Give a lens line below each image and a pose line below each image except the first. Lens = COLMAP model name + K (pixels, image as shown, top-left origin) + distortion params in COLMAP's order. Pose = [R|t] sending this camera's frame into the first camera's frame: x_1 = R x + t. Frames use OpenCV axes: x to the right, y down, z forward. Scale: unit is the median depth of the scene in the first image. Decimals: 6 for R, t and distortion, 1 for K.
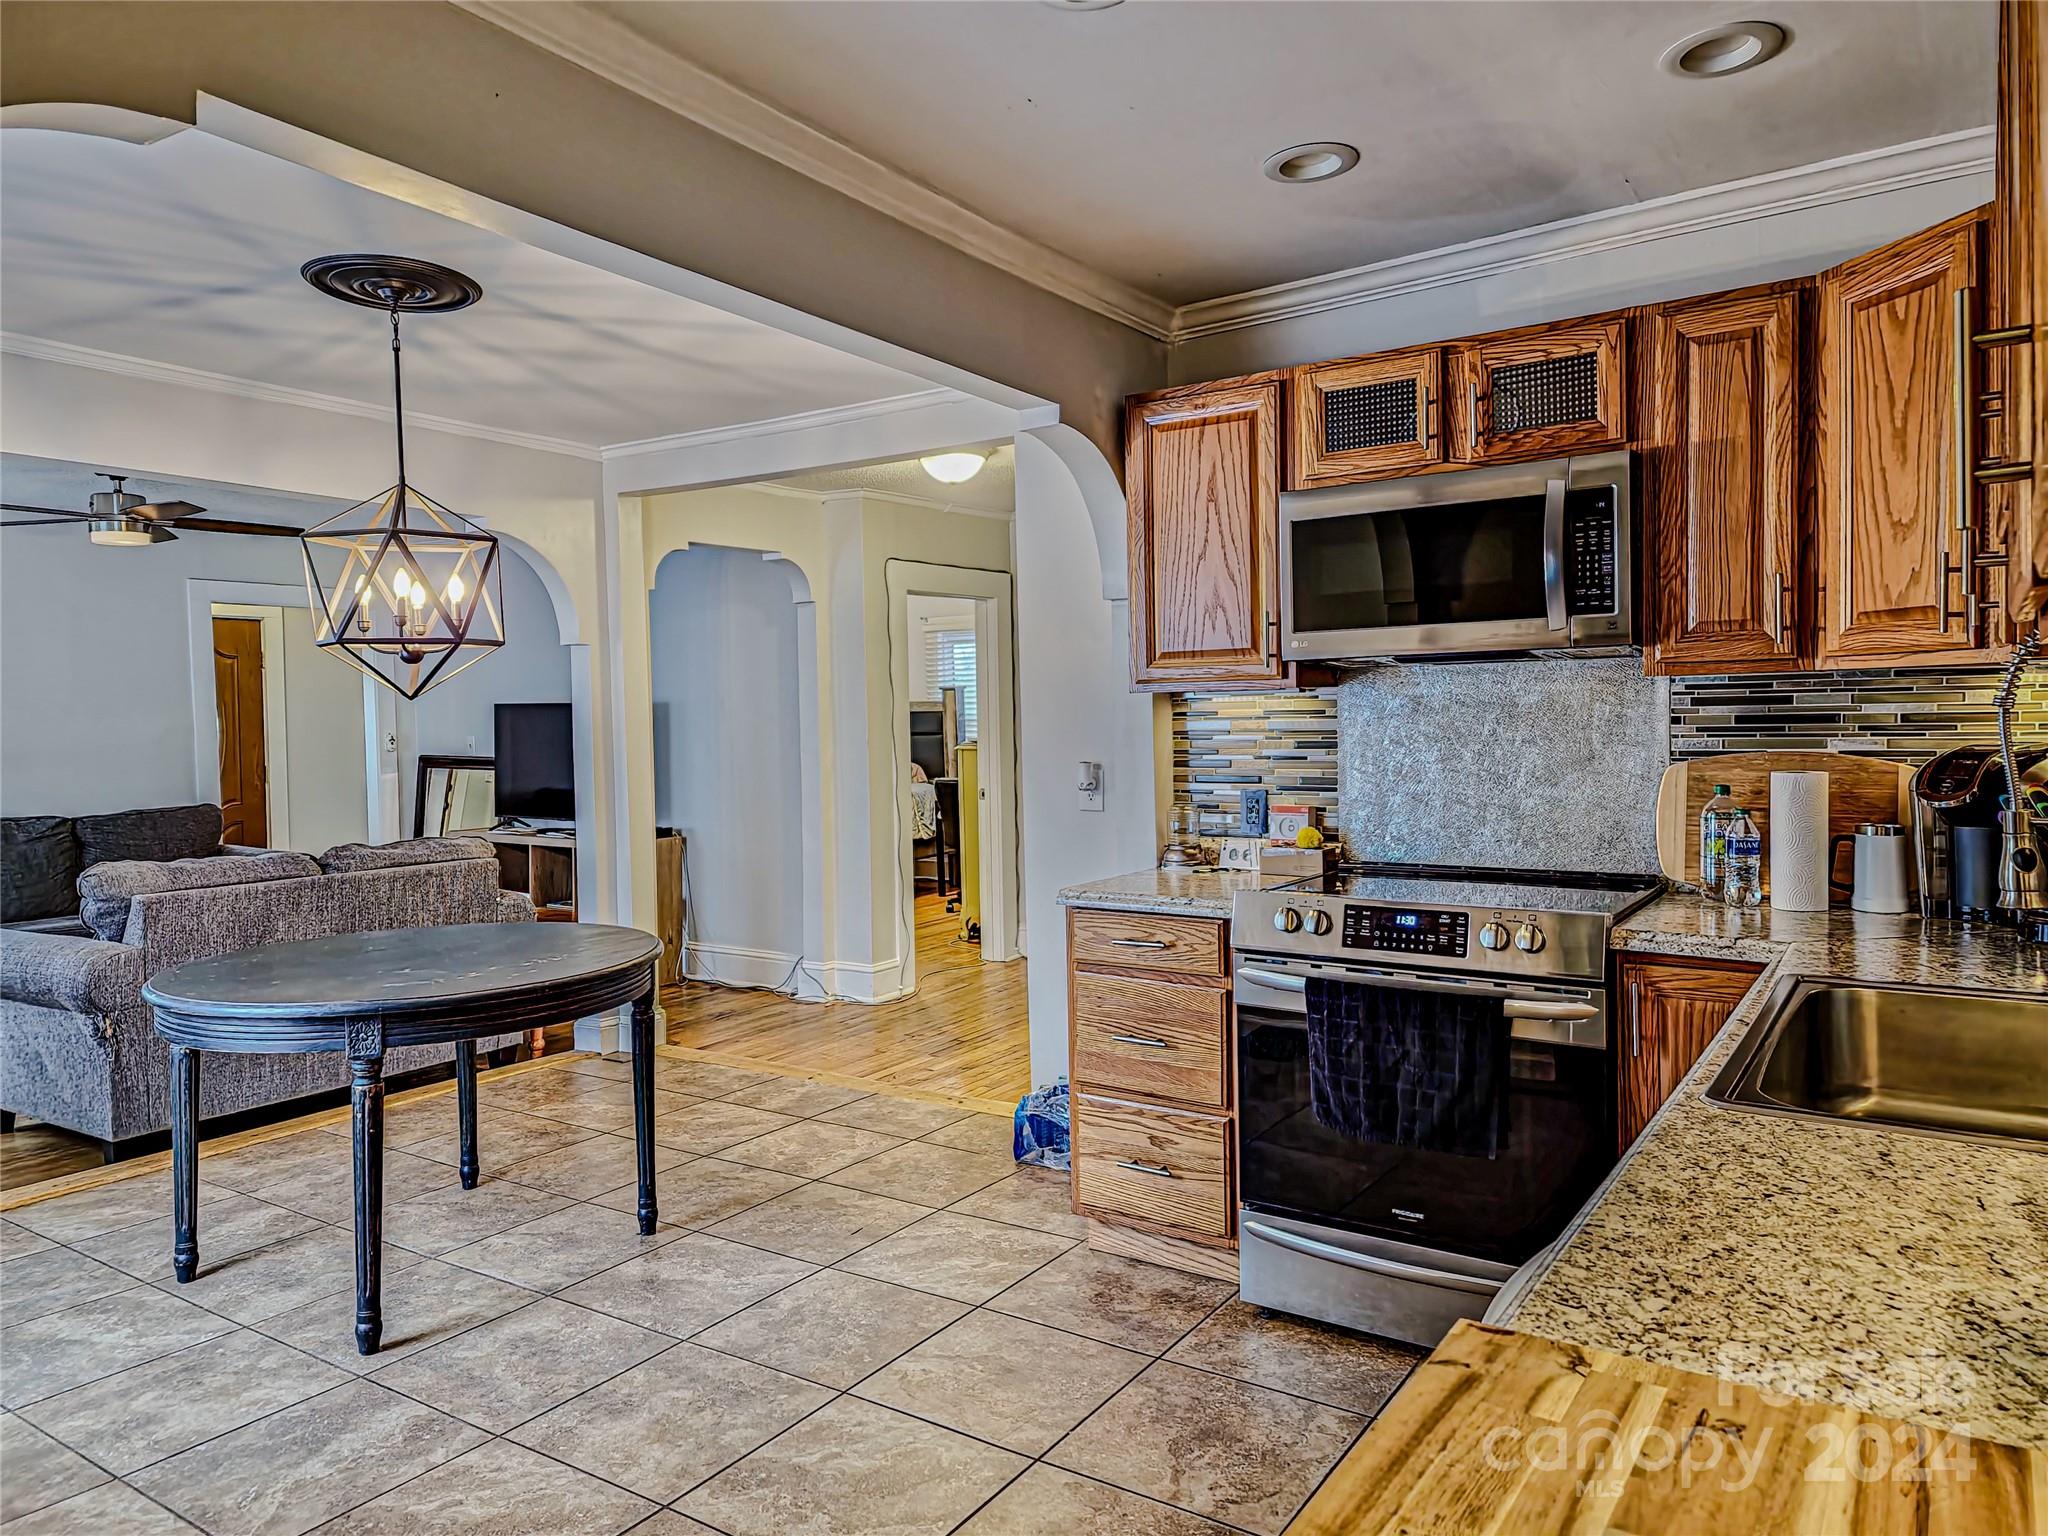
lens RADIAL K [[1365.4, 0, 1024.0], [0, 1365.4, 768.0], [0, 0, 1]] dist [0.006629, -0.000626]
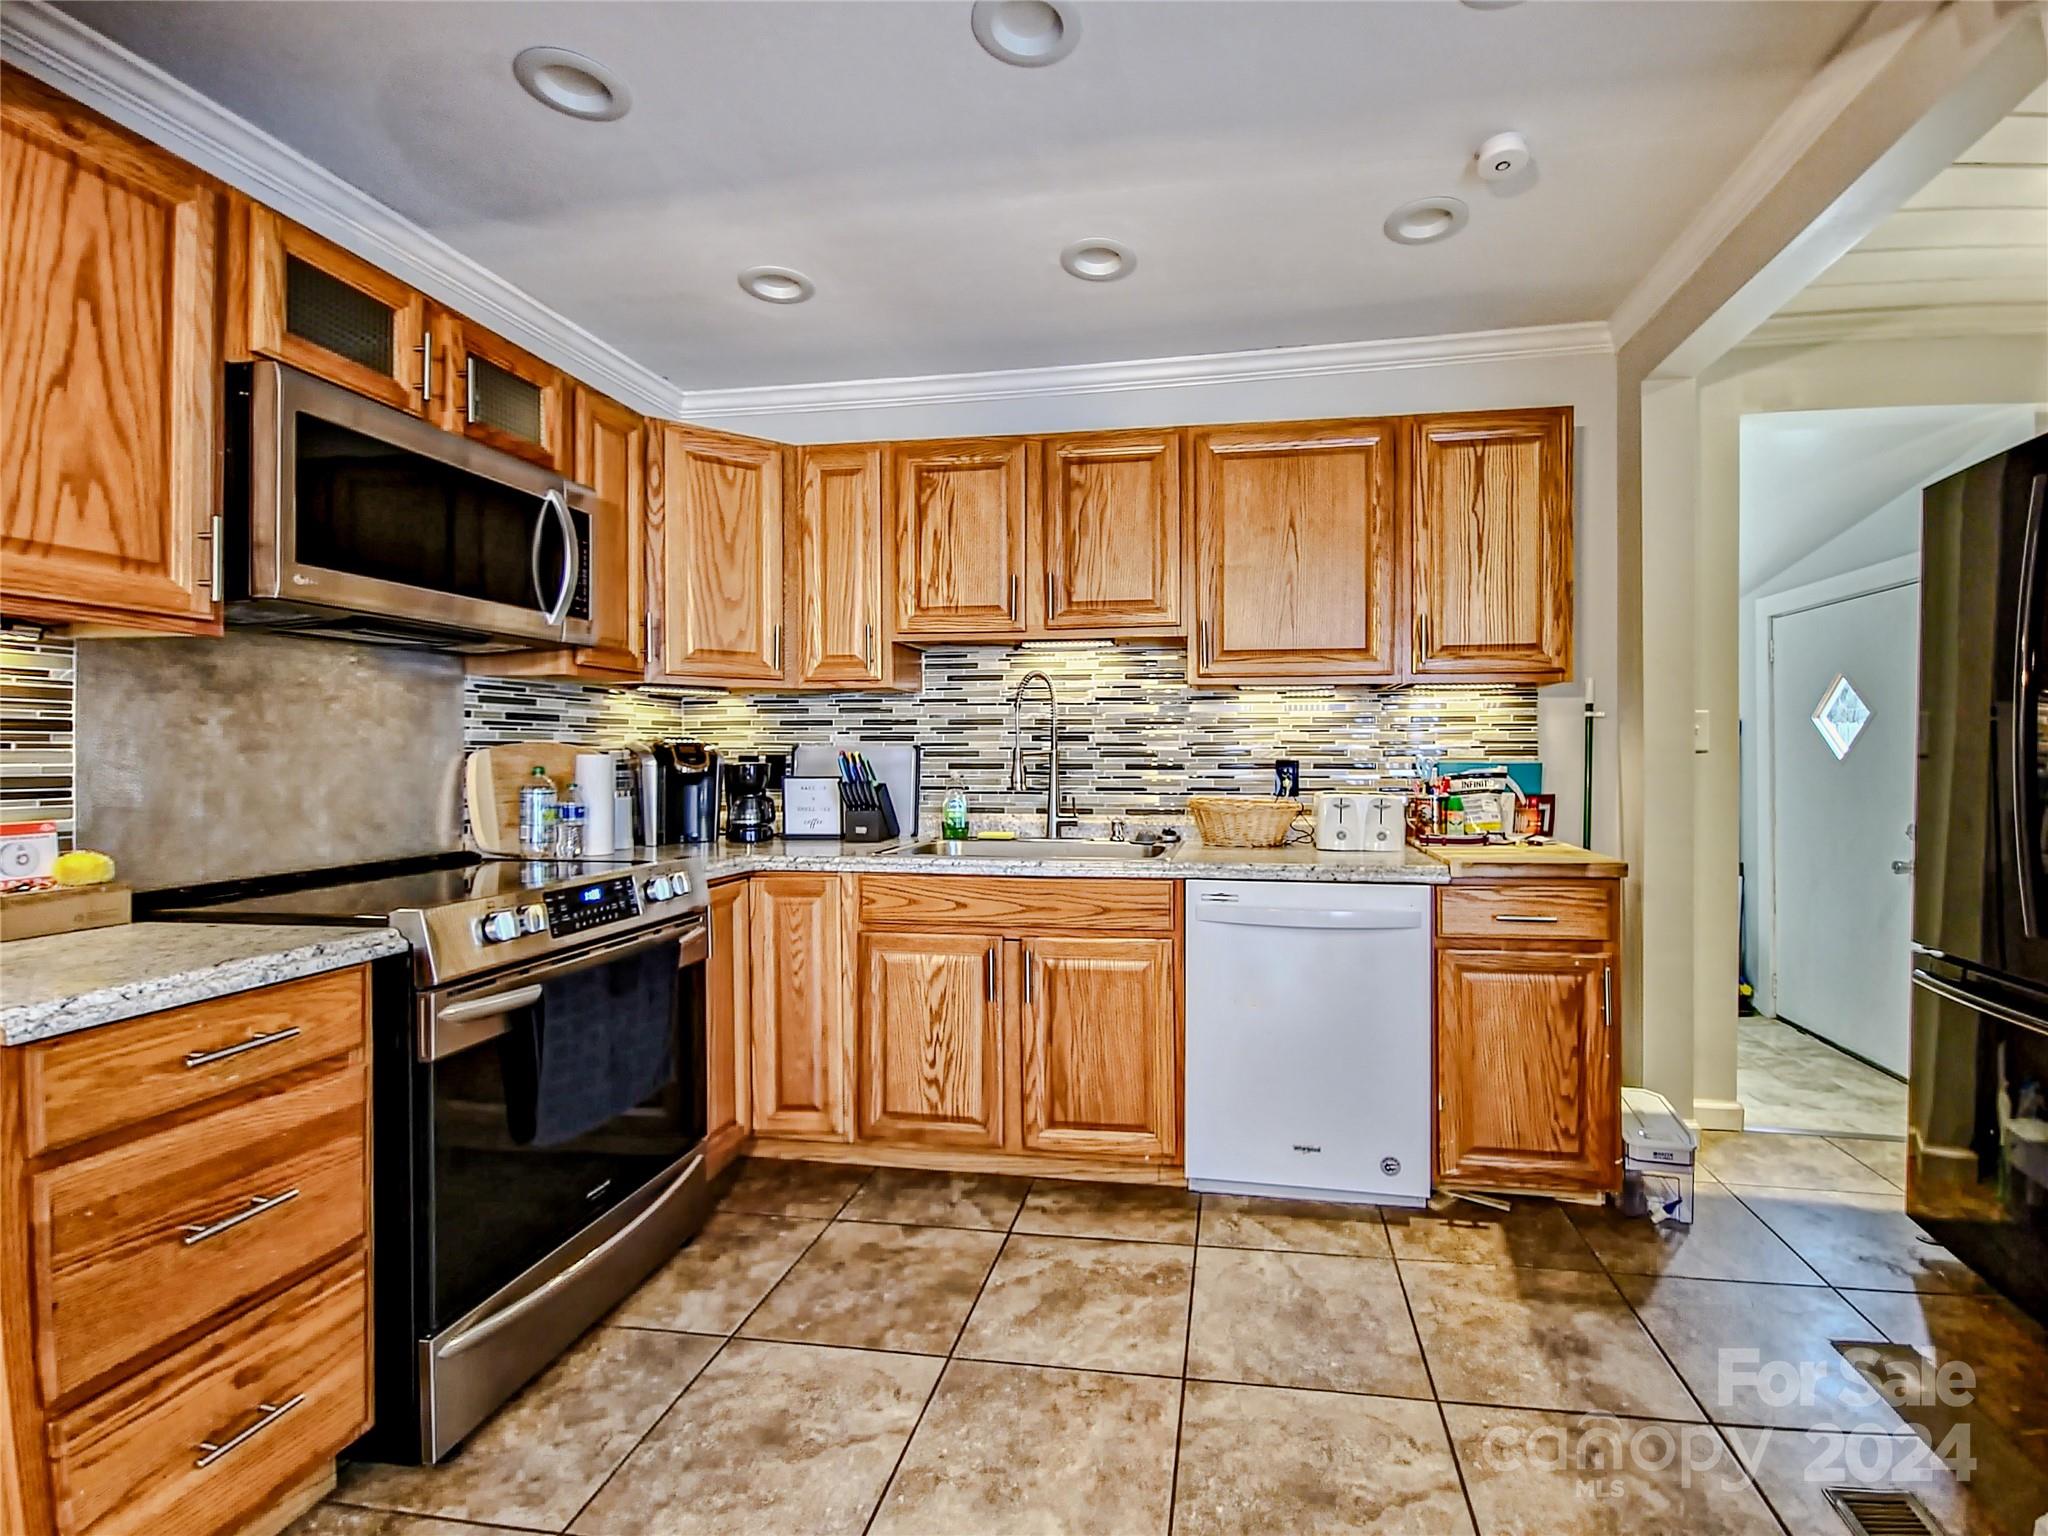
lens RADIAL K [[880.4, 0, 1132.3], [0, 880.4, 757.6], [0, 0, 1]] dist [0.019062, -0.009391]
pose [[-0.453048, 0.012899, 0.891393, -0.467940], [0.047359, 0.998832, 0.009617, 0.022540], [-0.890227, 0.046572, -0.453130, 0.913276]]
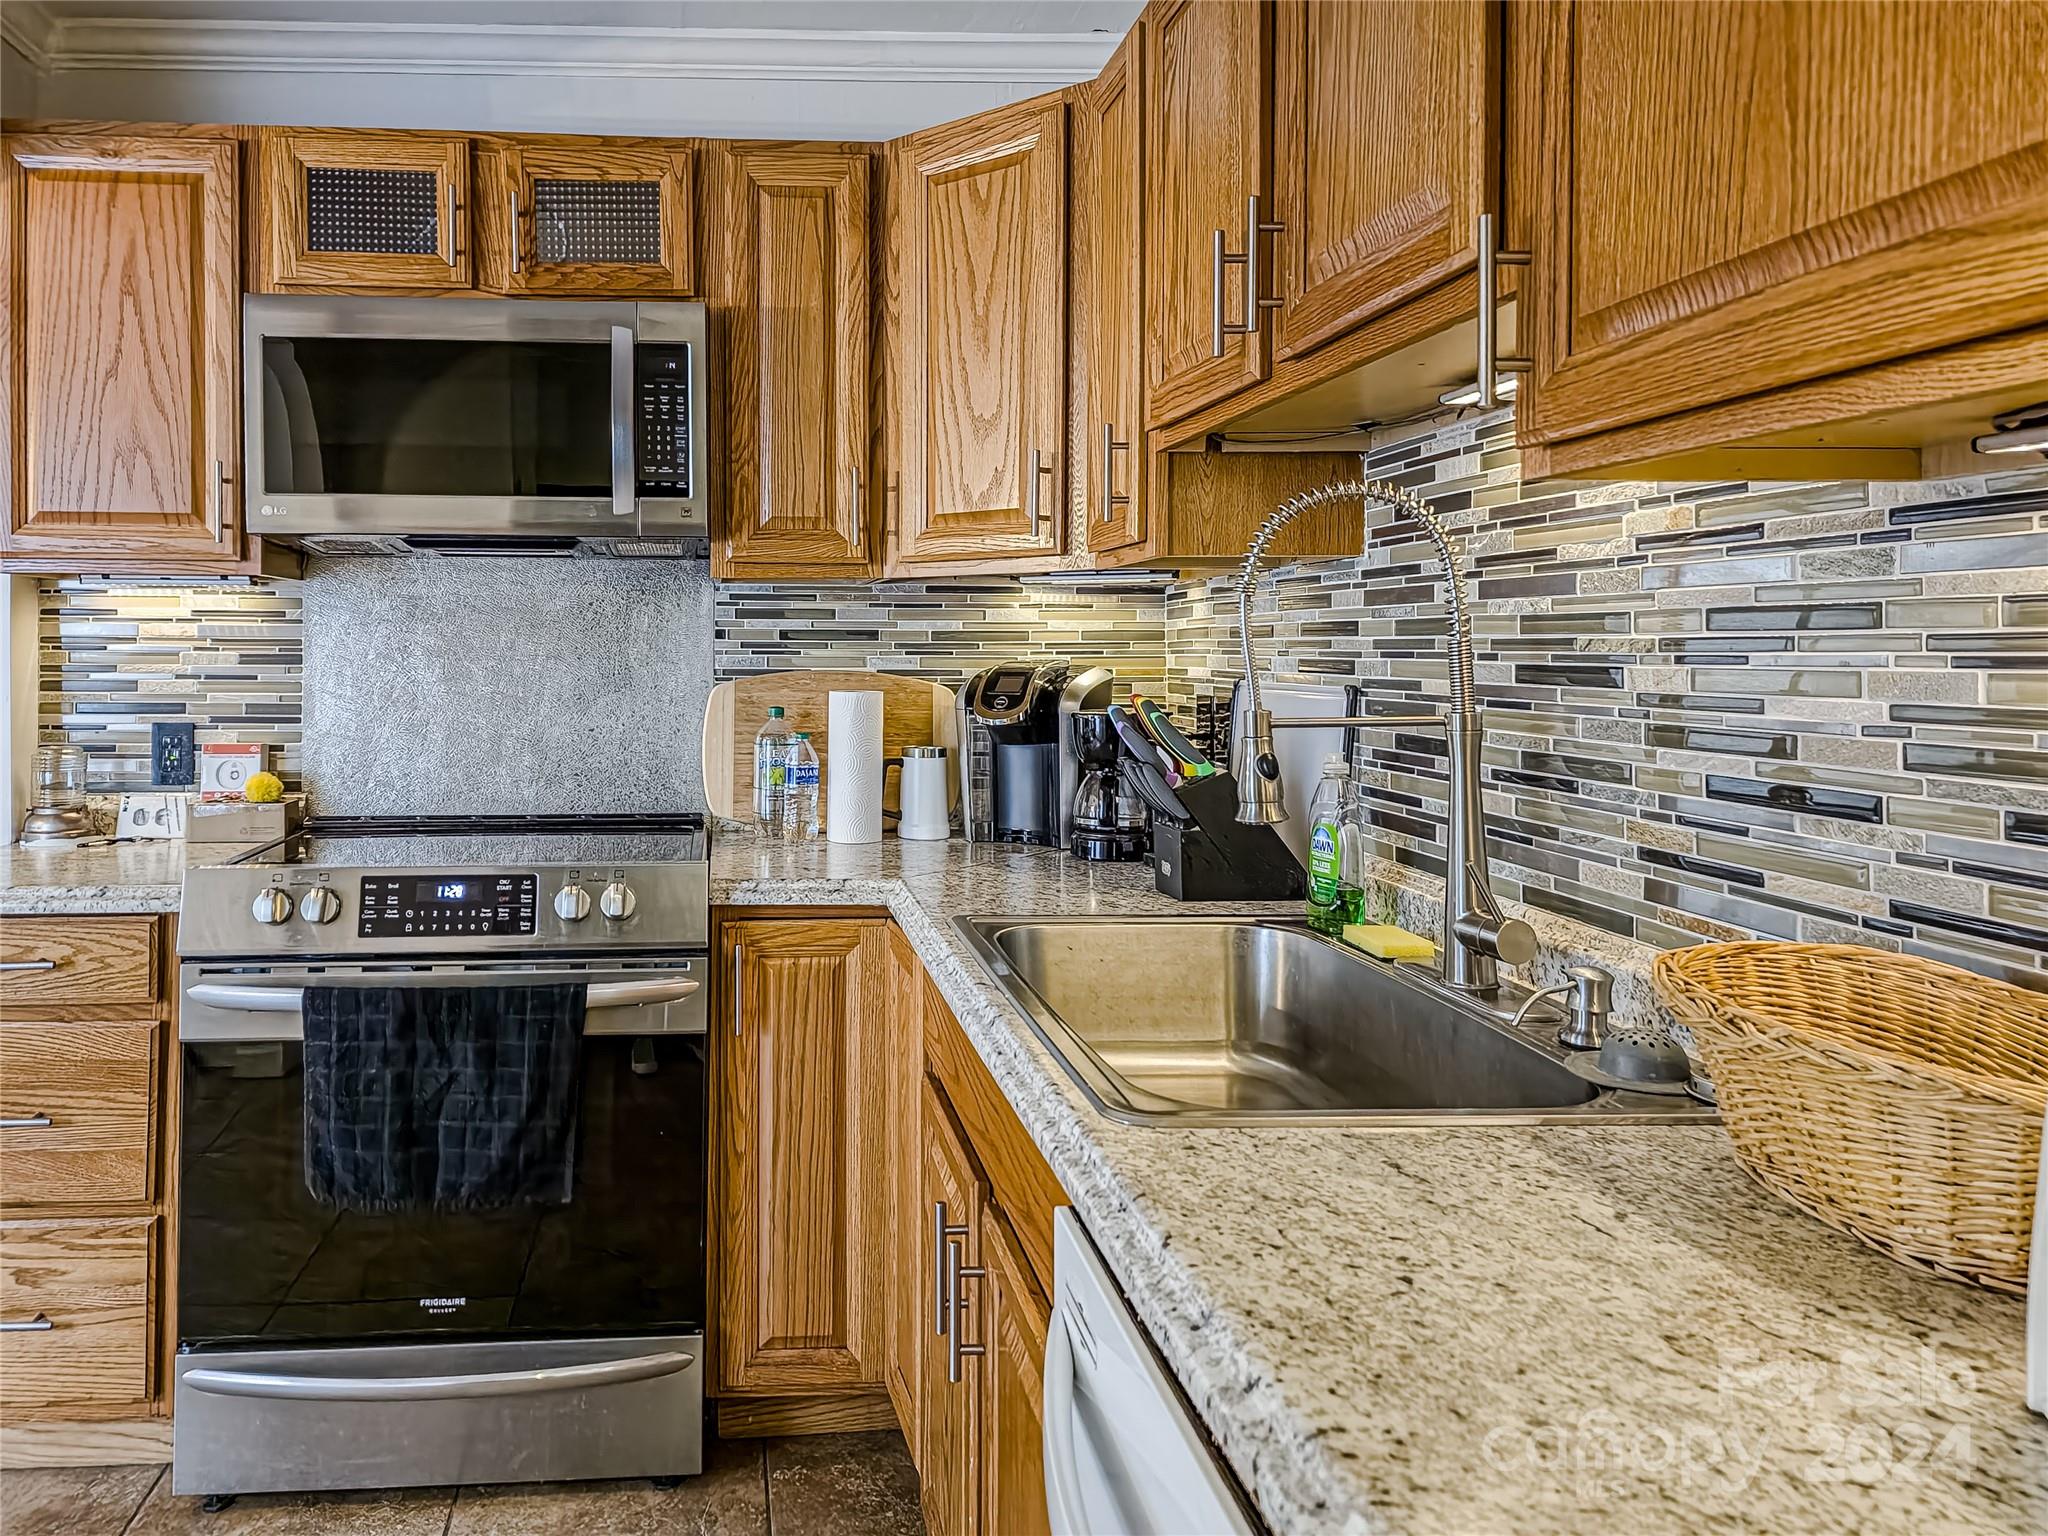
lens RADIAL K [[1439.2, 0, 812.7], [0, 1439.2, 667.4], [0, 0, 1]] dist [0.084154, -0.085203]
pose [[0.785695, 0.013967, 0.618456, -0.047199], [0.007723, 0.999446, -0.032382, 0.018015], [-0.618566, 0.030219, 0.785152, 0.262914]]
